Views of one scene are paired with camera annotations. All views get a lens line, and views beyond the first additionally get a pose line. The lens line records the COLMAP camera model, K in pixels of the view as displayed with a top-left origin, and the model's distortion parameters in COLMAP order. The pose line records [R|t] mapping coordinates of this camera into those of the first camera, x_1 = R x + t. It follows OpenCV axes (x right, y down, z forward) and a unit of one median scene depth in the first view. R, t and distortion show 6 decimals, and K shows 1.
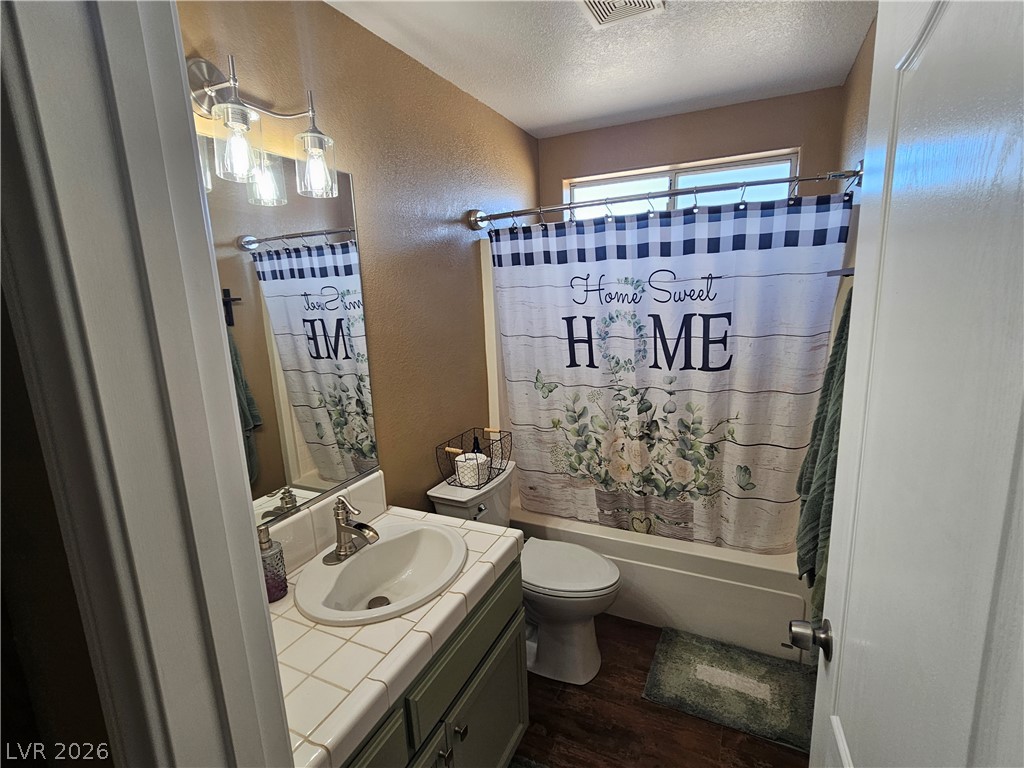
lens RADIAL K [[489.5, 0, 506.7], [0, 489.5, 383.8], [0, 0, 1]] dist [-0.001105, -0.005261]
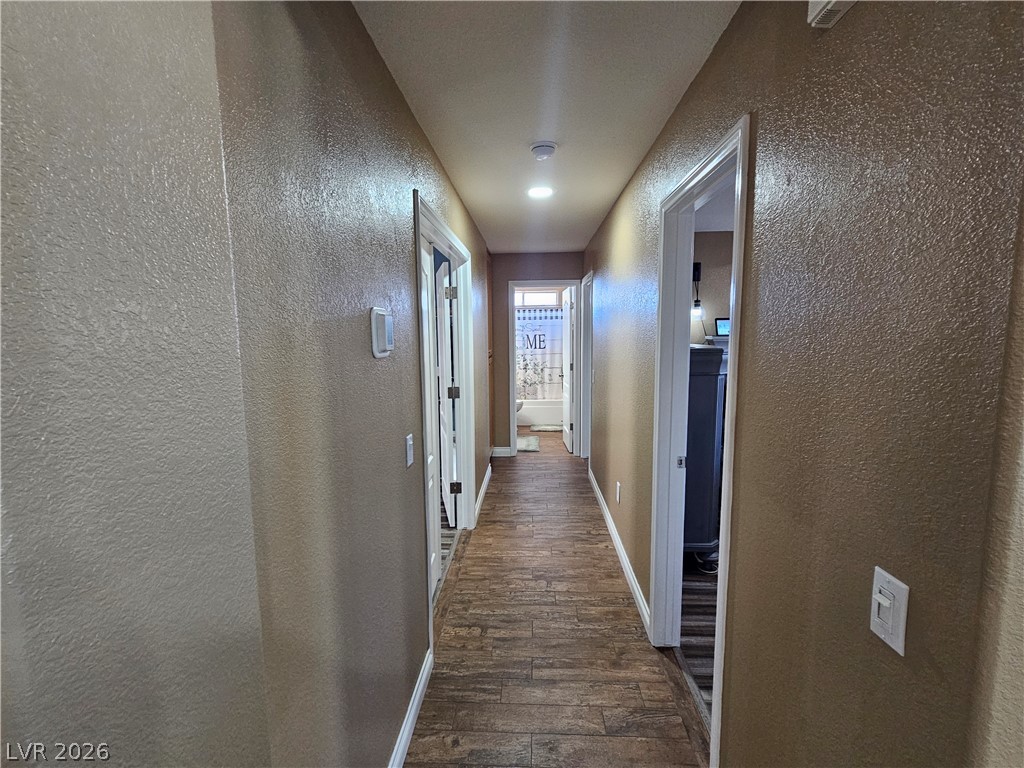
lens RADIAL K [[489.5, 0, 514.0], [0, 489.5, 384.4], [0, 0, 1]] dist [-0.001105, -0.005261]
pose [[0.916447, -0.018385, 0.399733, -1.334274], [0.052482, 0.995838, -0.074521, 0.528551], [-0.396699, 0.089273, 0.913597, -2.439132]]
